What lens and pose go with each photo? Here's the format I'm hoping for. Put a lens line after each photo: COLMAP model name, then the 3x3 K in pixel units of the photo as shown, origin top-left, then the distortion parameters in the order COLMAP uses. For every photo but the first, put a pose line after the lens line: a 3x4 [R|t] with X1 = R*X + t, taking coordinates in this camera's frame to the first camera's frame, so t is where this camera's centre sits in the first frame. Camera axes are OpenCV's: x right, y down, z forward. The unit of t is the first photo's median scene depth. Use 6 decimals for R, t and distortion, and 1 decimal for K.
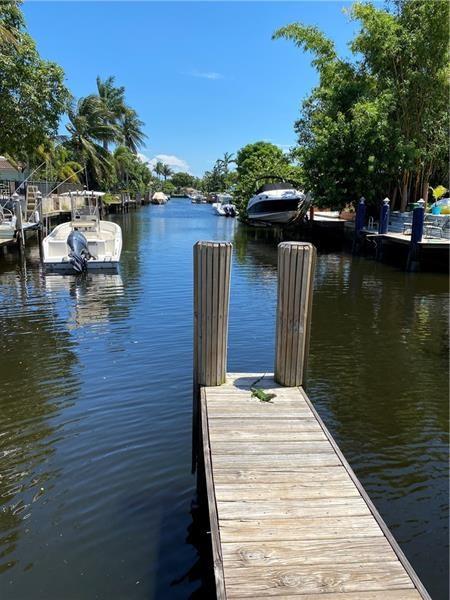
lens RADIAL K [[456.5, 0, 223.3], [0, 456.5, 296.8], [0, 0, 1]] dist [0.051570, -0.066971]
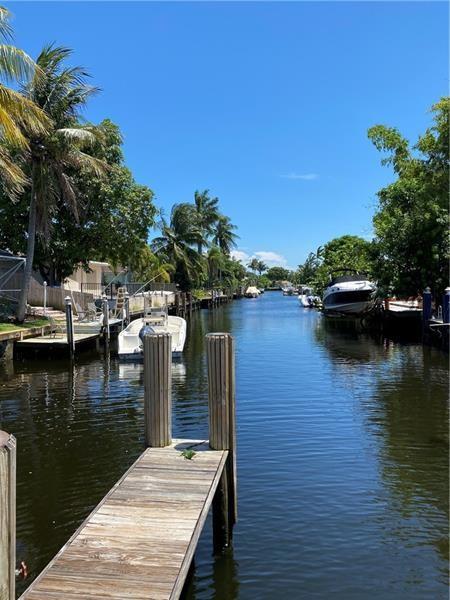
lens RADIAL K [[456.5, 0, 223.3], [0, 456.5, 296.8], [0, 0, 1]] dist [0.051570, -0.066971]
pose [[0.977058, -0.031582, -0.210618, 0.050114], [-0.010831, 0.980296, -0.197238, 0.004081], [0.212697, 0.194994, 0.957464, -0.029728]]
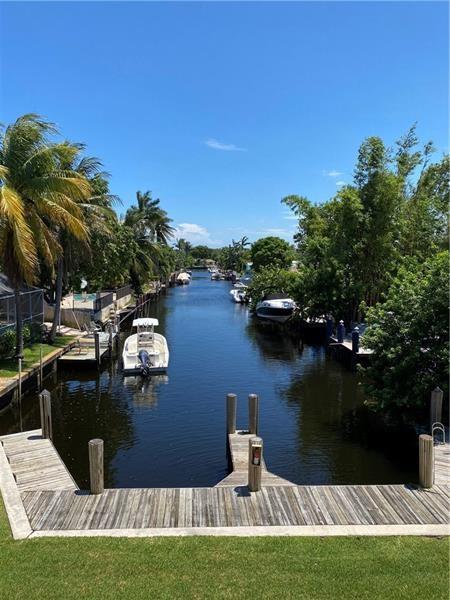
lens RADIAL K [[456.5, 0, 223.3], [0, 456.5, 296.8], [0, 0, 1]] dist [0.051570, -0.066971]
pose [[0.999252, -0.007699, -0.037891, 0.007098], [0.002528, 0.990887, -0.134669, -0.048393], [0.038582, 0.134473, 0.990166, -0.337031]]
